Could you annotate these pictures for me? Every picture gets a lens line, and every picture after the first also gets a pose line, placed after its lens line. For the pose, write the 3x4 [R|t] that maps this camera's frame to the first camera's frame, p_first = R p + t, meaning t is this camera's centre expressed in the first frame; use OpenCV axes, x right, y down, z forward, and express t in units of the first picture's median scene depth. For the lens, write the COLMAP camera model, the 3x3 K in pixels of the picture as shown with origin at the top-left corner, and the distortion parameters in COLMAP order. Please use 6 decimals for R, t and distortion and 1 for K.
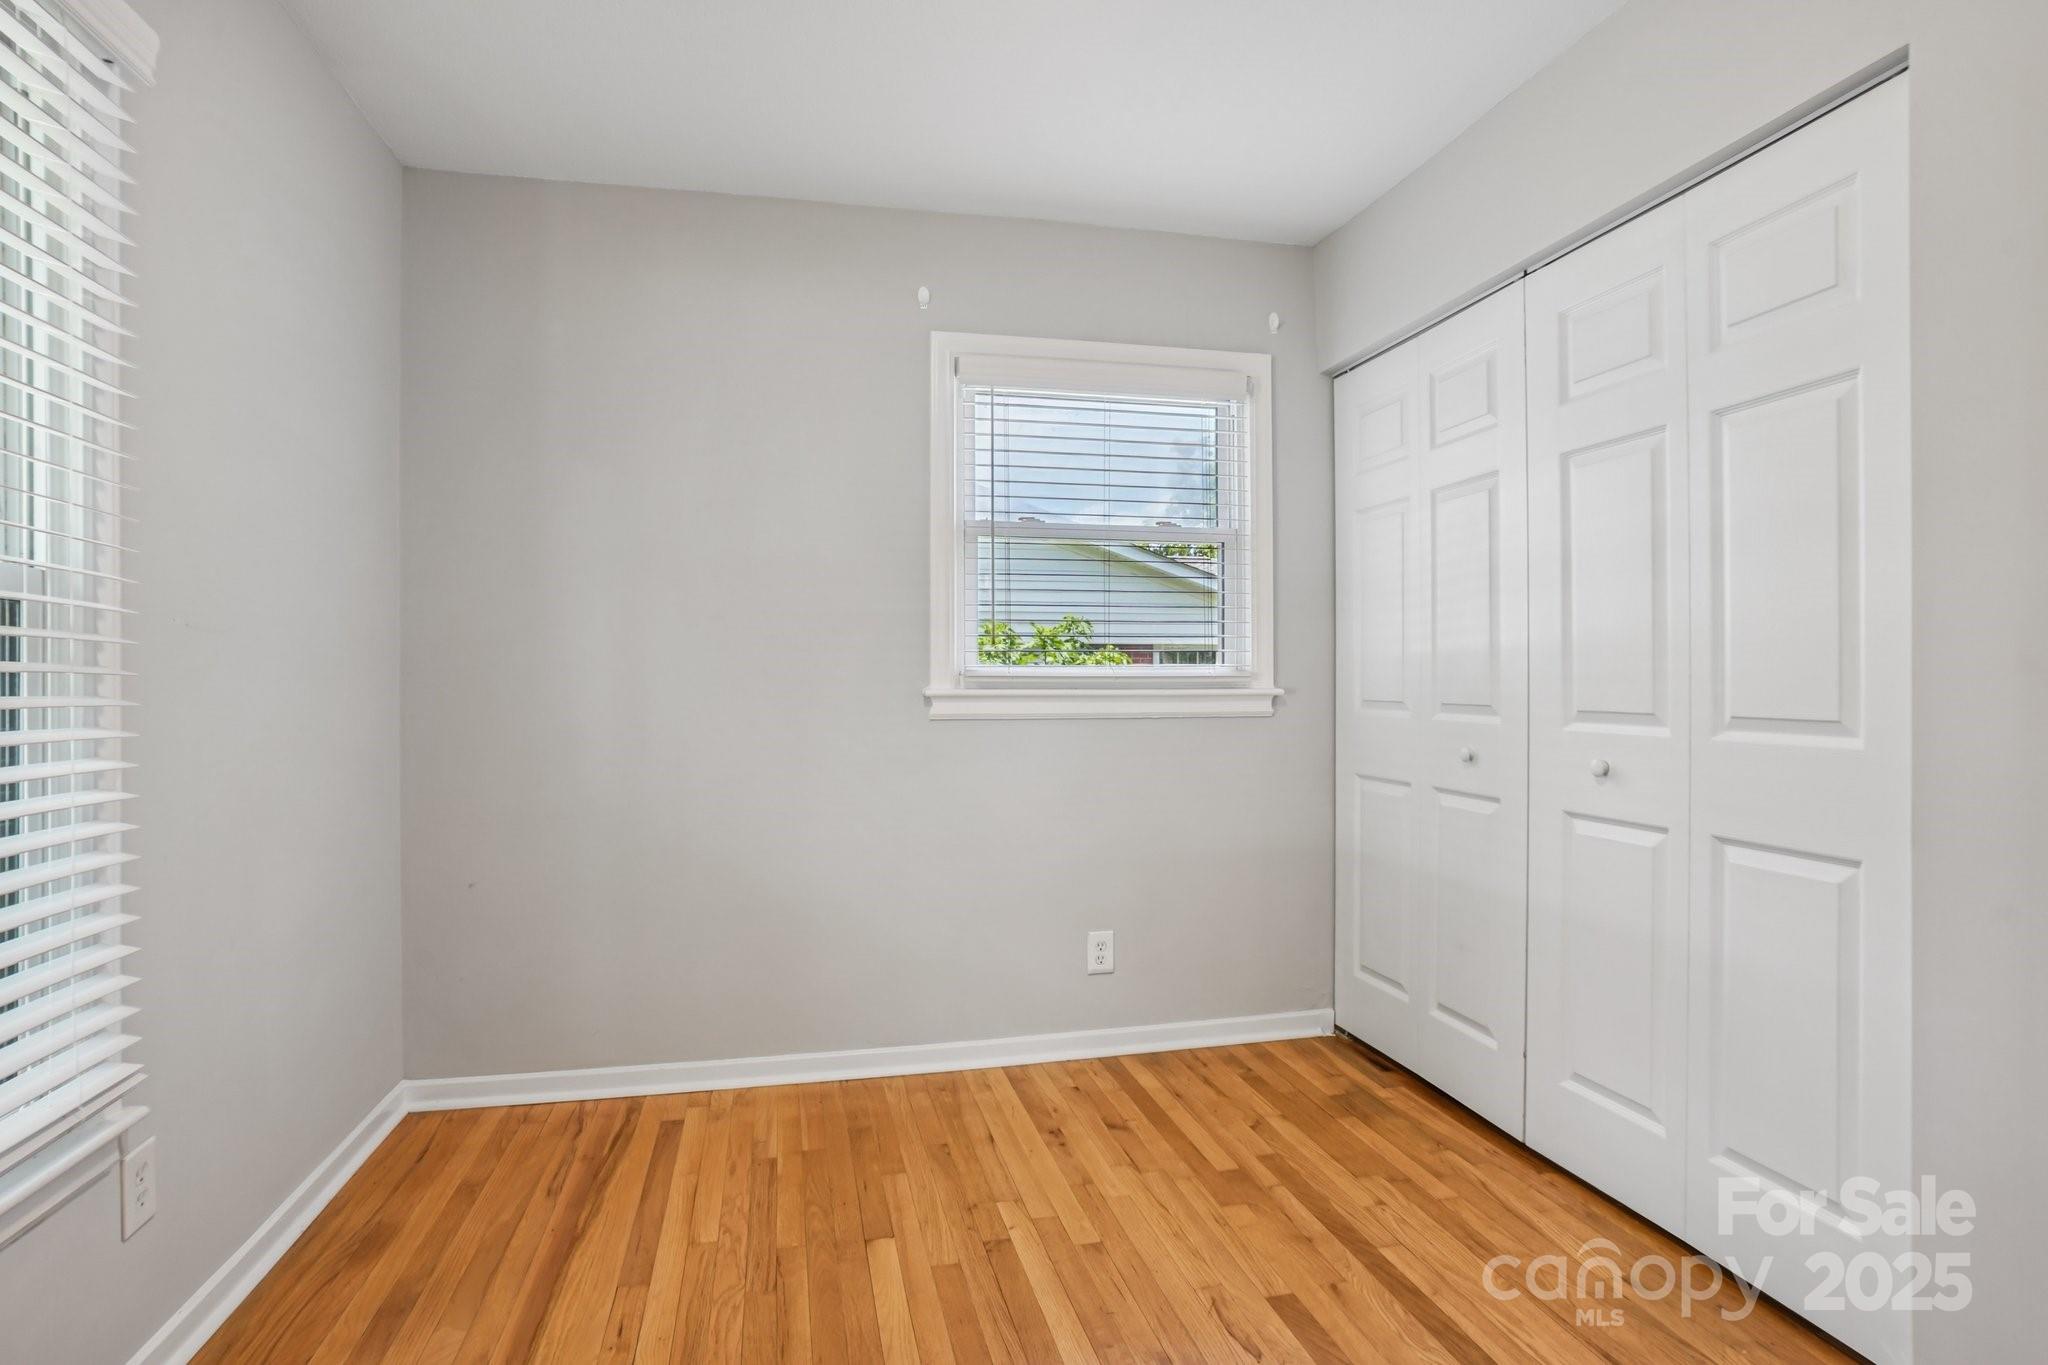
lens RADIAL K [[1094.2, 0, 1042.0], [0, 1094.2, 671.4], [0, 0, 1]] dist [-0.067099, 0.041225]
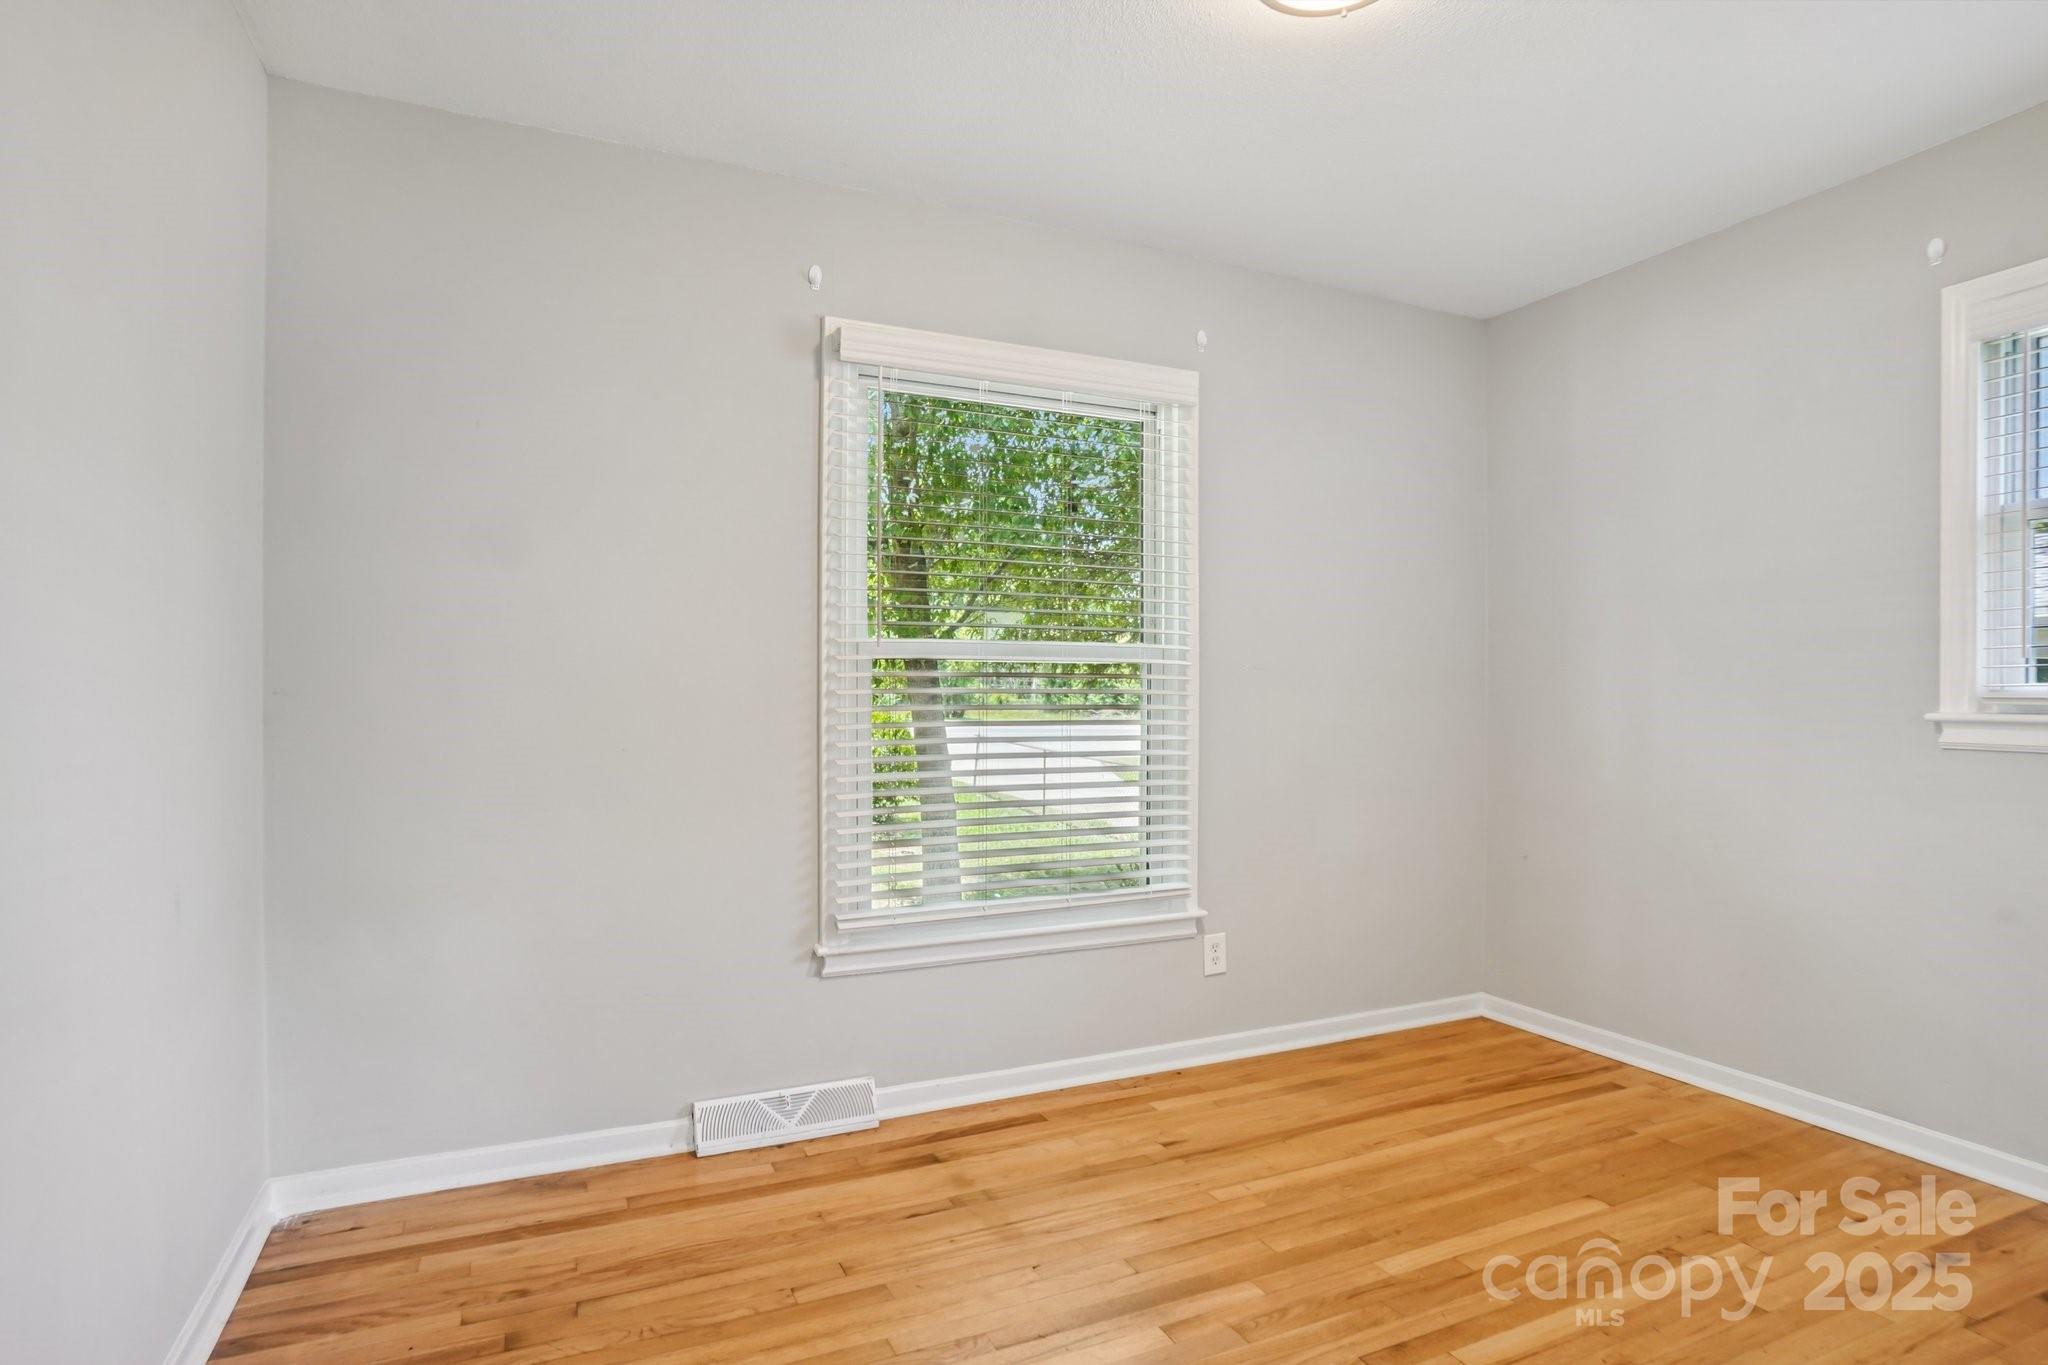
lens RADIAL K [[1094.2, 0, 1014.6], [0, 1094.2, 703.6], [0, 0, 1]] dist [-0.067099, 0.041225]
pose [[0.188373, 0.008099, -0.982064, 0.694898], [0.003703, 0.999953, 0.008957, -0.001468], [0.982091, -0.005324, 0.188334, 0.165854]]
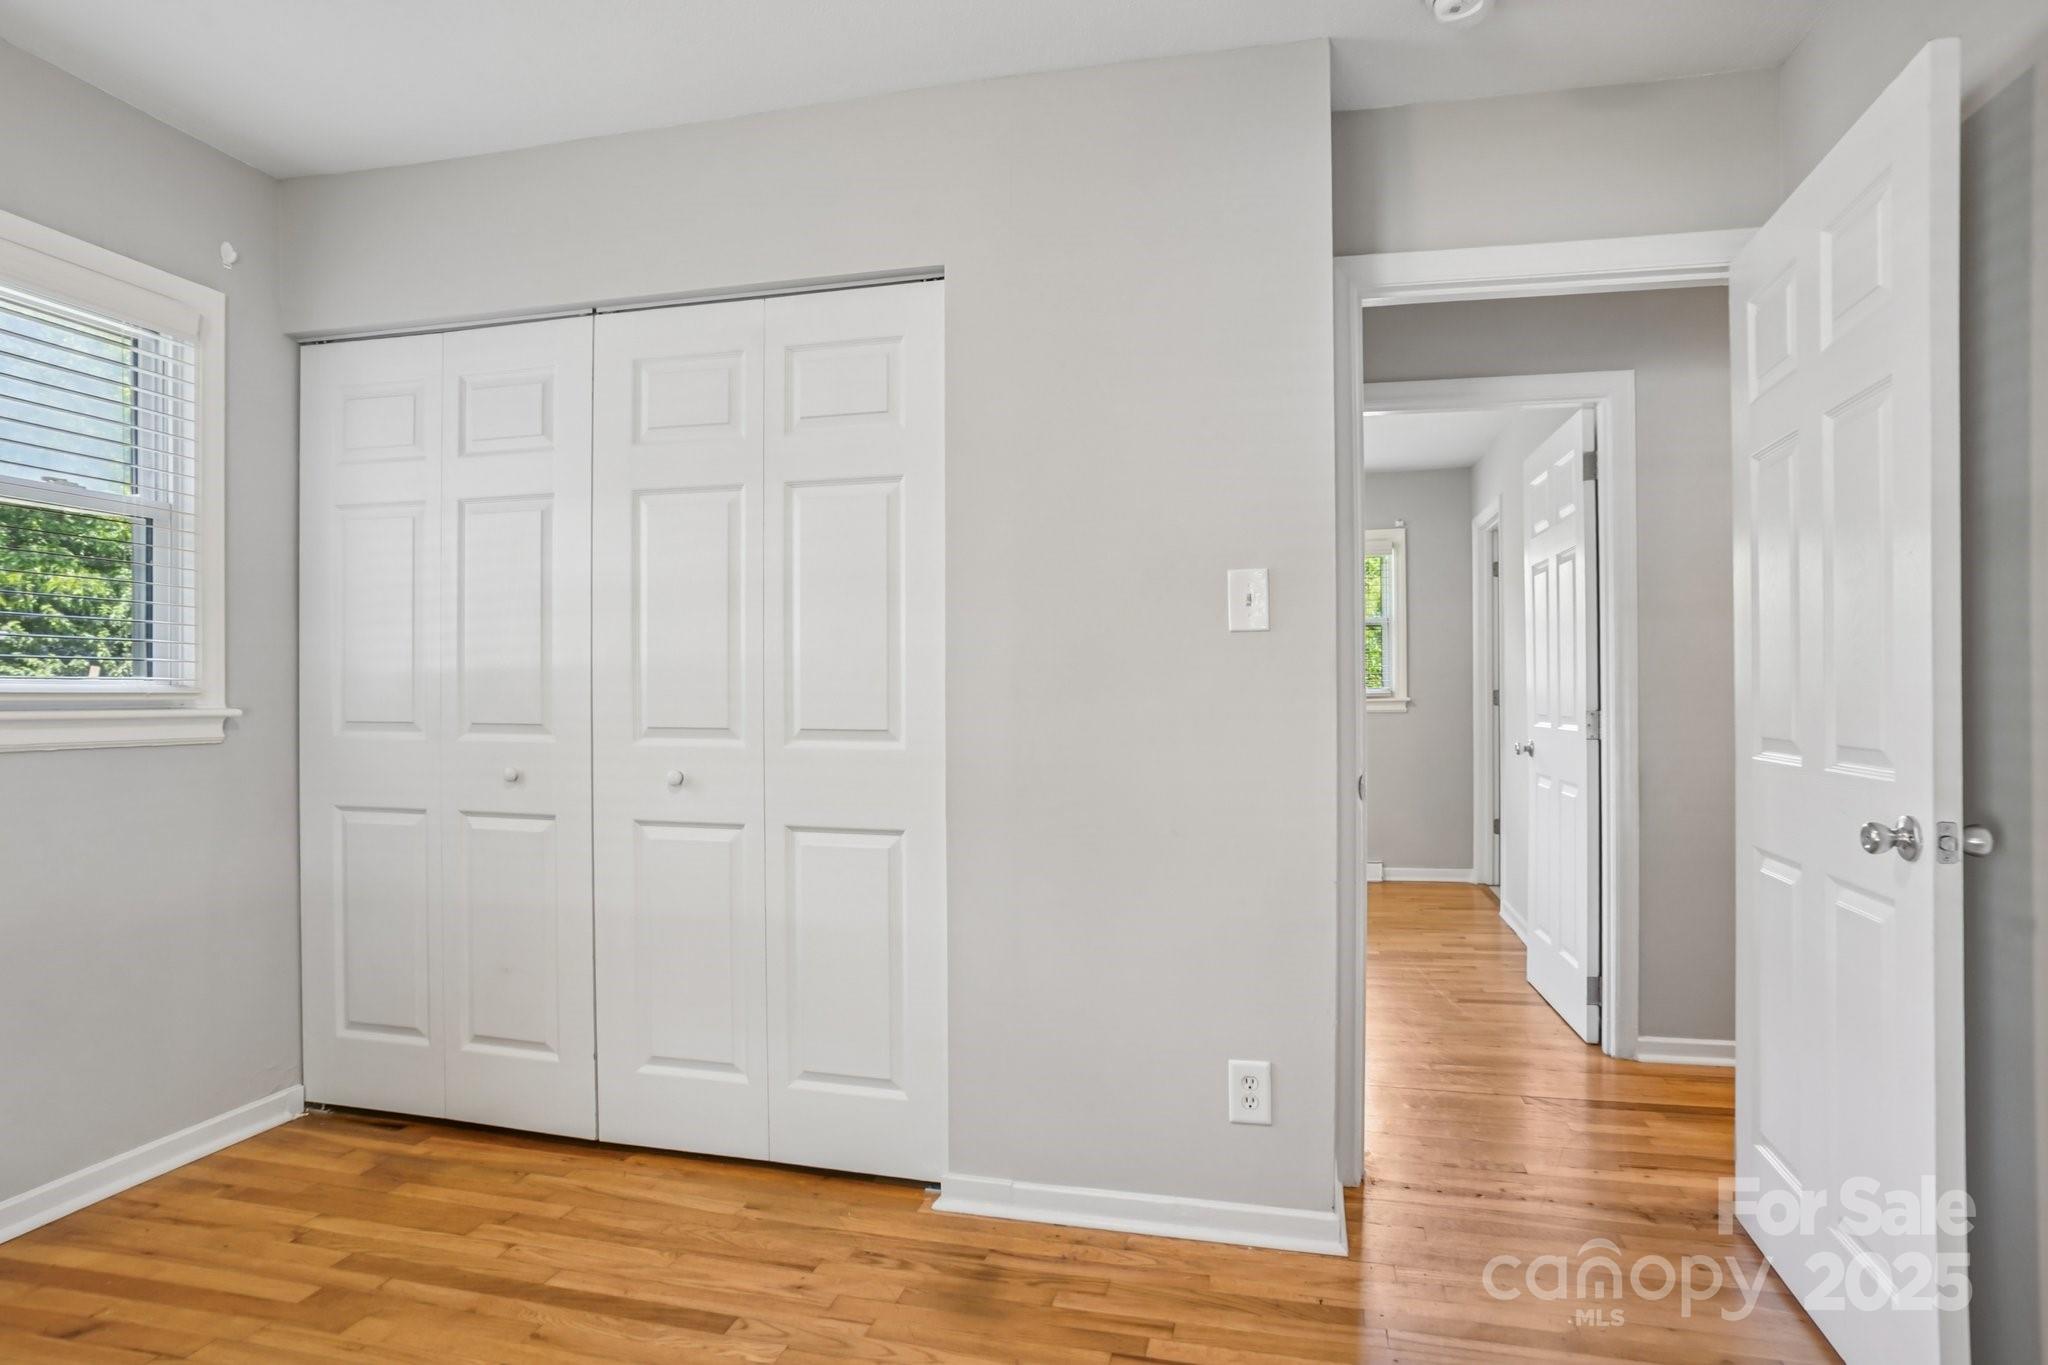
lens RADIAL K [[1094.2, 0, 1048.7], [0, 1094.2, 690.6], [0, 0, 1]] dist [-0.067099, 0.041225]
pose [[0.451852, 0.007905, 0.892058, -0.282395], [-0.008995, 0.999950, -0.004305, 0.000081], [-0.892048, -0.006079, 0.451901, 0.127499]]
